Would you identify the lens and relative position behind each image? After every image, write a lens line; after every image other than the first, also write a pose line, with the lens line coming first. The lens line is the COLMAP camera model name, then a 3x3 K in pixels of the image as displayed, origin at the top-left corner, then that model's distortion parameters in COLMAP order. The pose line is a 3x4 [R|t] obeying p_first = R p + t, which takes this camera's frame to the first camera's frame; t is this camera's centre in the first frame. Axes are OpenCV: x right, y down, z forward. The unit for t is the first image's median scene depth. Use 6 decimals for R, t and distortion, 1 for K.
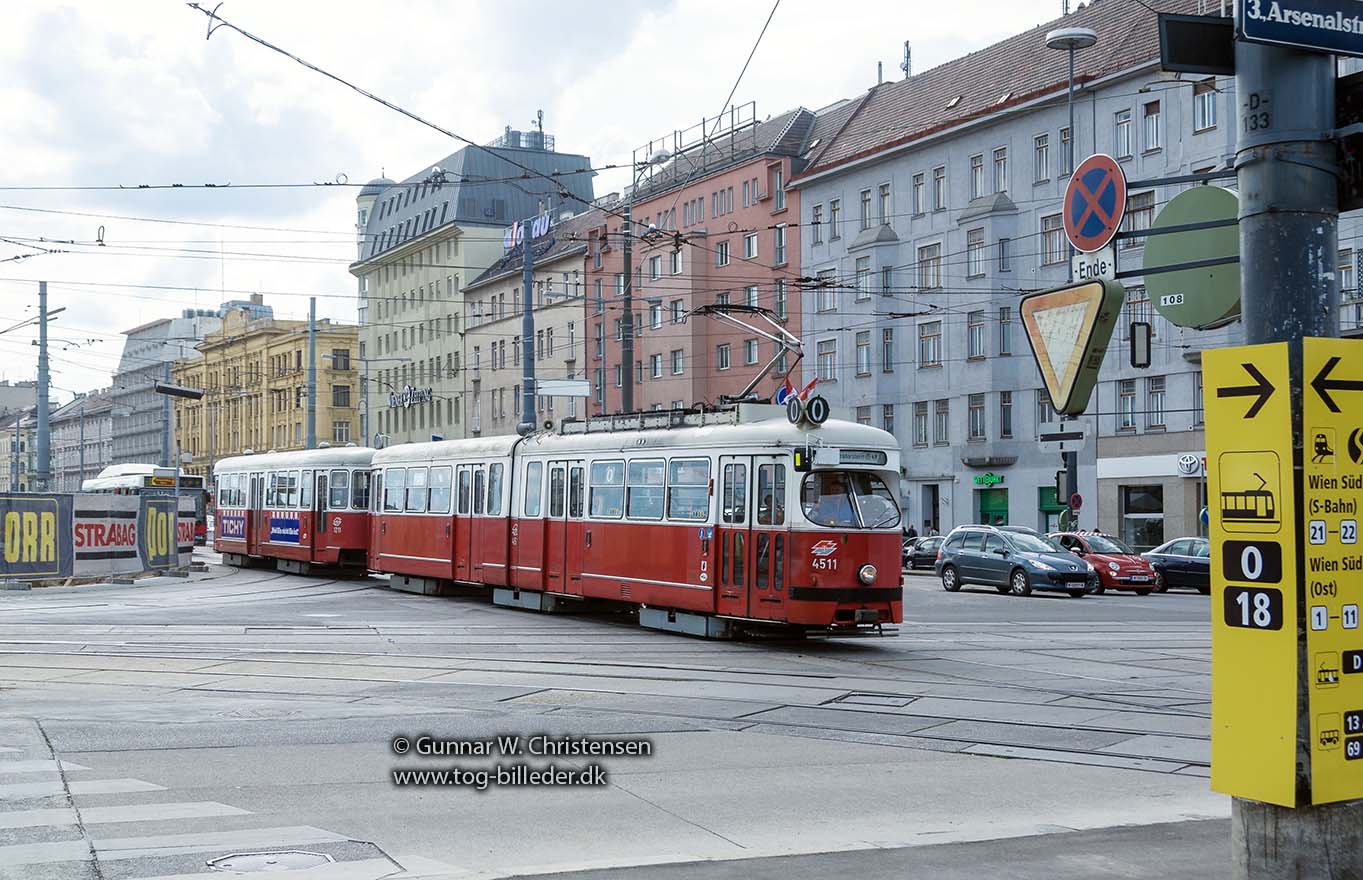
lens RADIAL K [[1908.4, 0, 681.5], [0, 1908.4, 440.0], [0, 0, 1]] dist [0.053056, 0.015676]
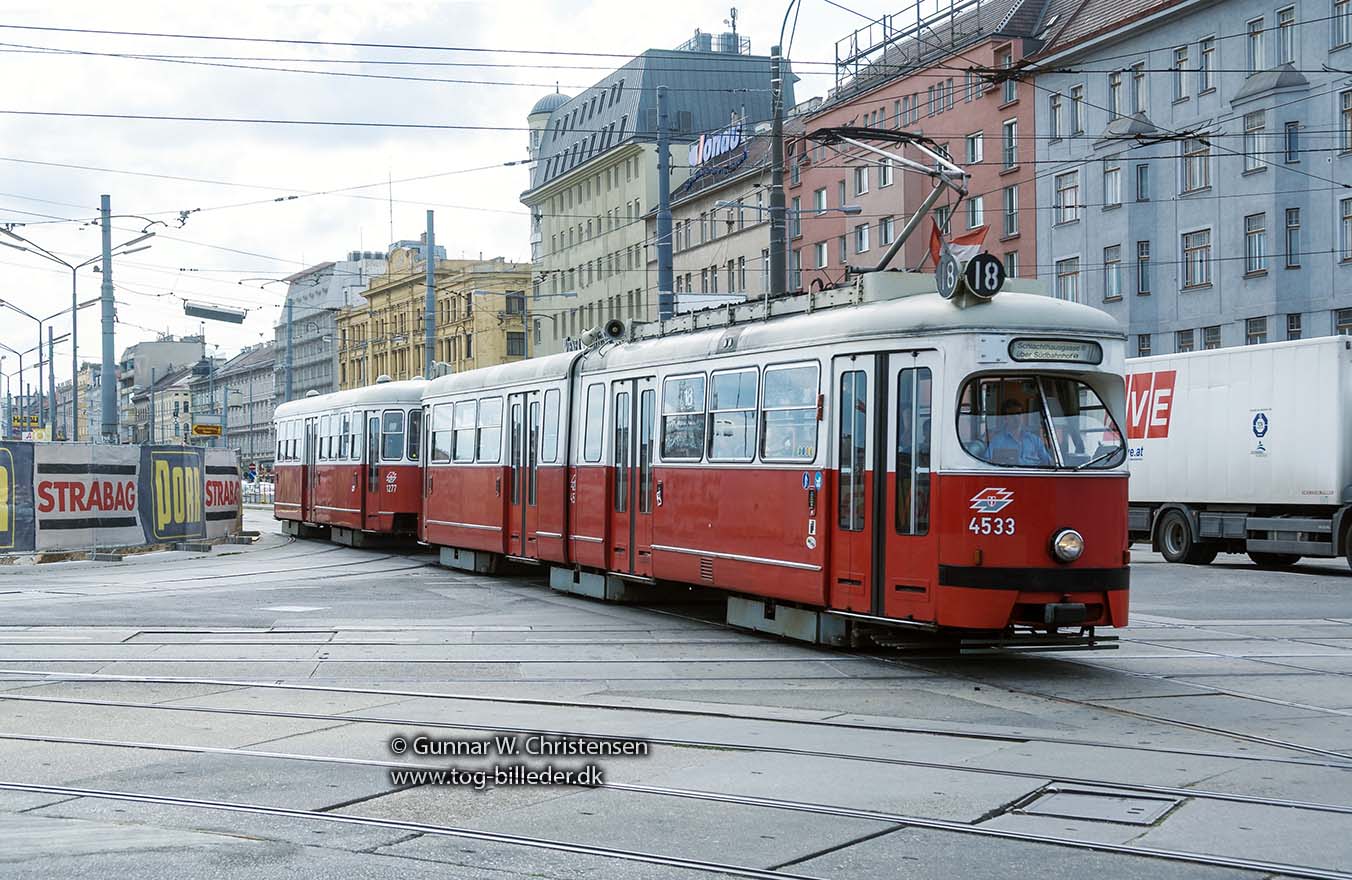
lens RADIAL K [[2053.2, 0, 674.1], [0, 2053.2, 455.6], [0, 0, 1]] dist [0.048998, 0.092404]
pose [[0.992512, -0.009997, -0.121740, 0.015723], [0.013346, 0.999554, 0.026725, 0.006911], [0.121418, -0.028150, 0.992202, 0.102331]]
